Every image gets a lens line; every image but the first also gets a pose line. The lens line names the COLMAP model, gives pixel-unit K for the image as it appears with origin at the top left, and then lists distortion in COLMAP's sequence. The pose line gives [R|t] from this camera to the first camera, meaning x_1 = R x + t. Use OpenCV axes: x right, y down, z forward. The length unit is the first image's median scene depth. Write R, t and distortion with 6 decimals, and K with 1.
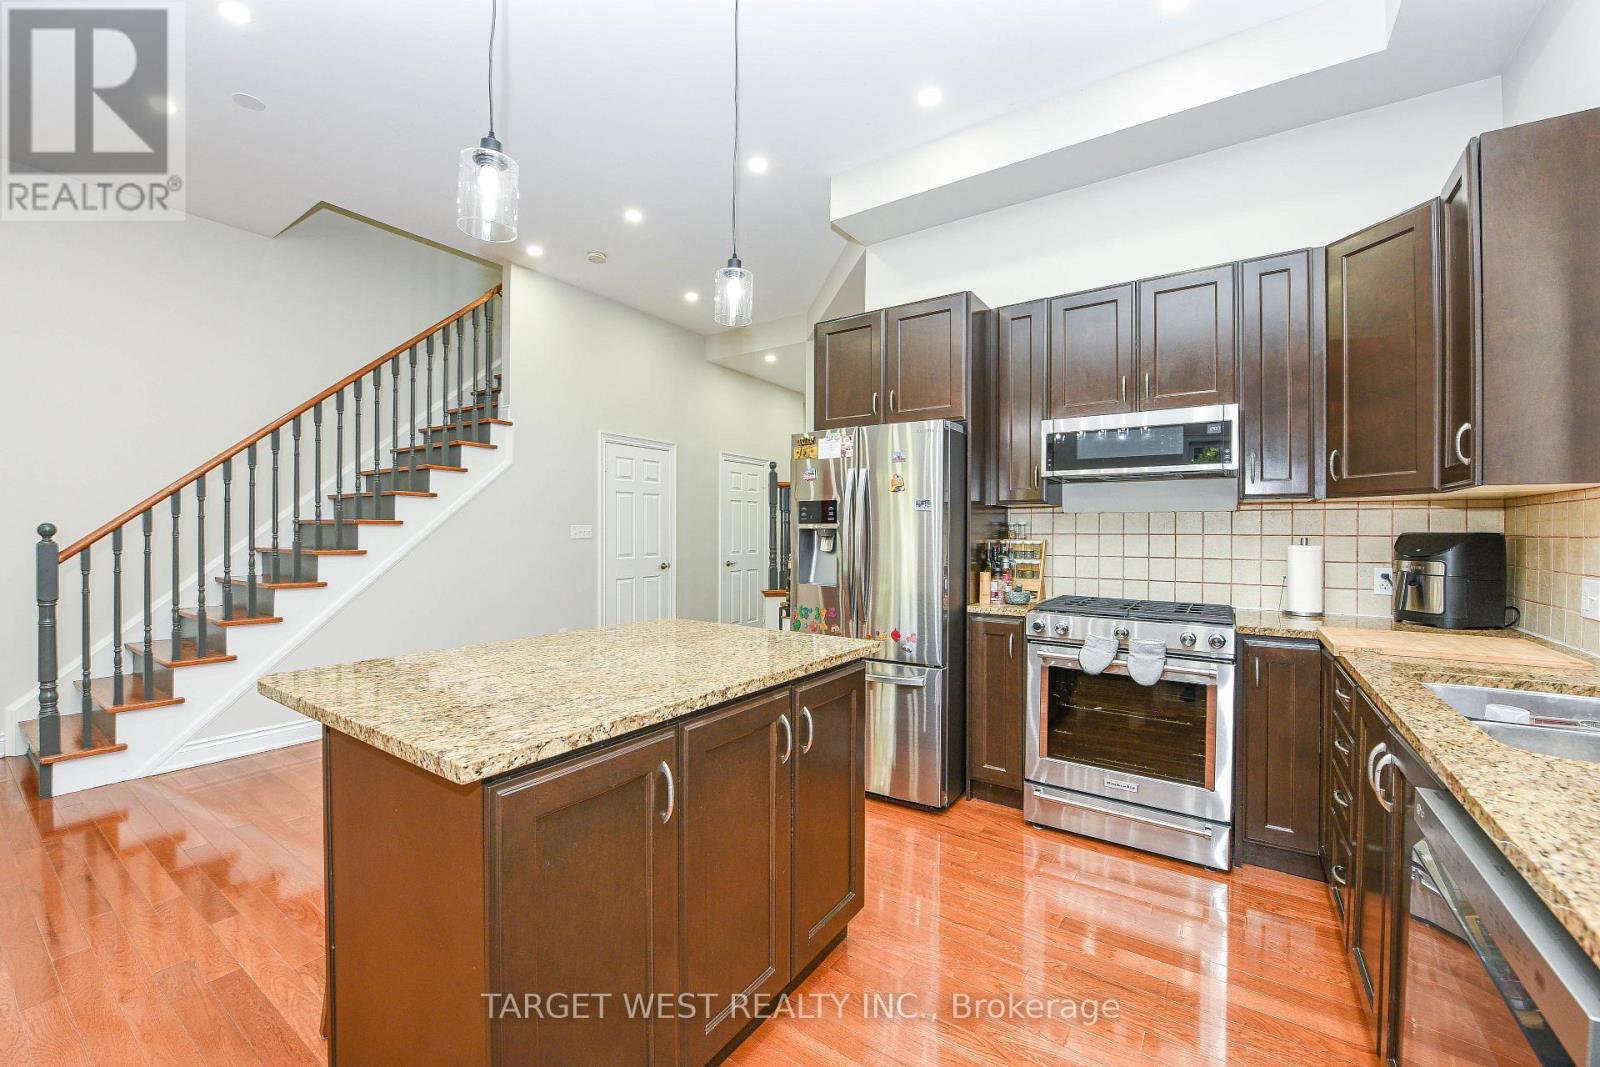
lens RADIAL K [[626.9, 0, 811.1], [0, 626.9, 534.5], [0, 0, 1]] dist [-0.017486, -0.000258]
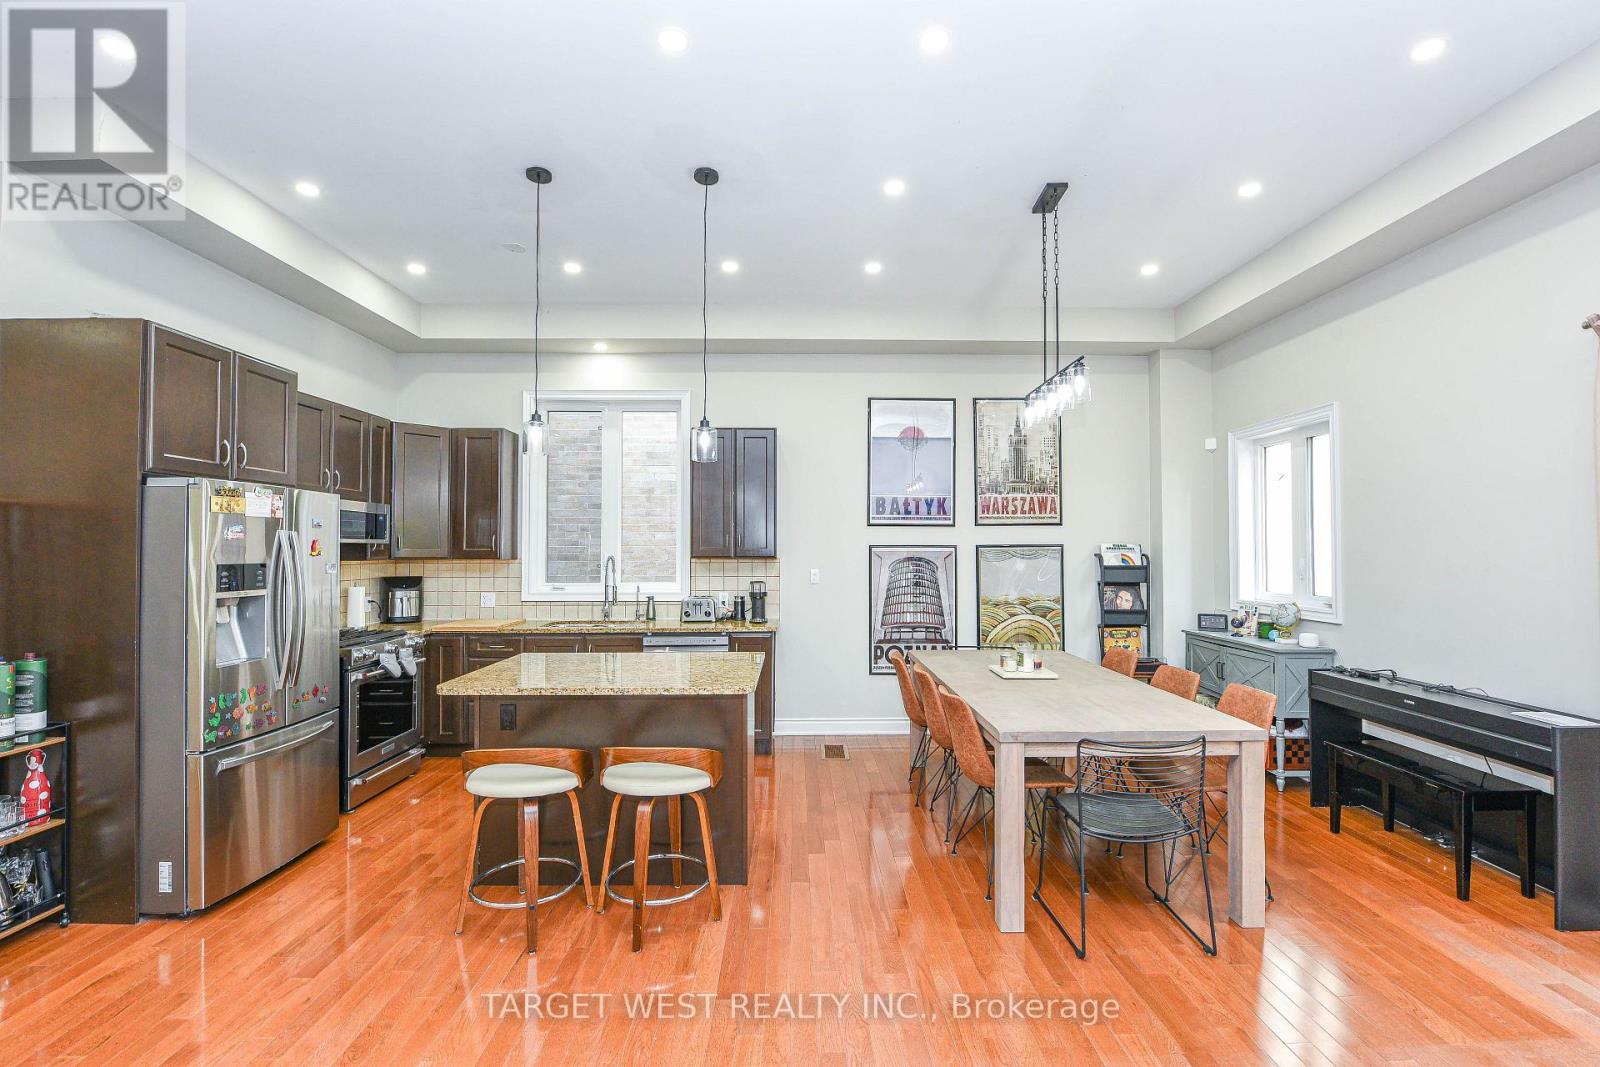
lens RADIAL K [[694.1, 0, 800.0], [0, 694.1, 533.5], [0, 0, 1]] dist [-0.010791, -0.000146]
pose [[-0.561065, 0.014101, 0.827652, -1.358094], [-0.002251, 0.999825, -0.018560, -0.089978], [-0.827769, -0.012277, -0.560935, 1.019380]]
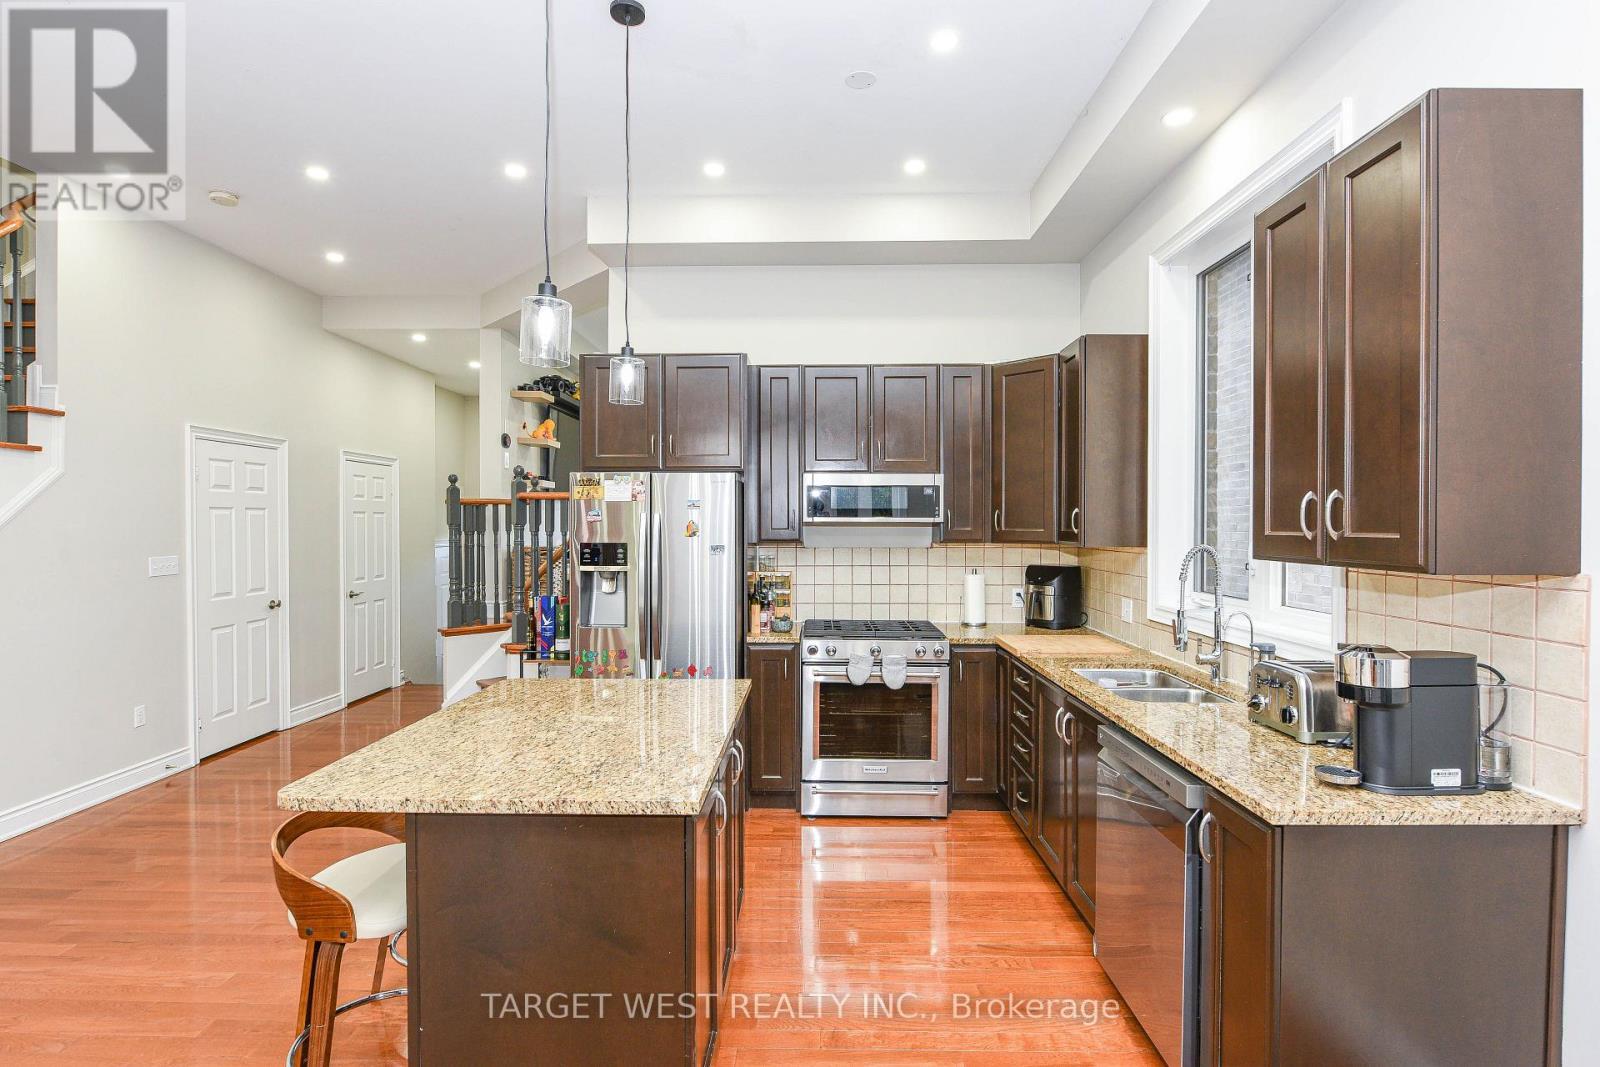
lens RADIAL K [[766.4, 0, 794.5], [0, 766.4, 530.5], [0, 0, 1]] dist [-0.001344, -0.000617]
pose [[0.843958, -0.009015, 0.536334, -0.438345], [0.004843, 0.999946, 0.009186, -0.093925], [-0.536388, -0.005155, 0.843956, -0.213834]]
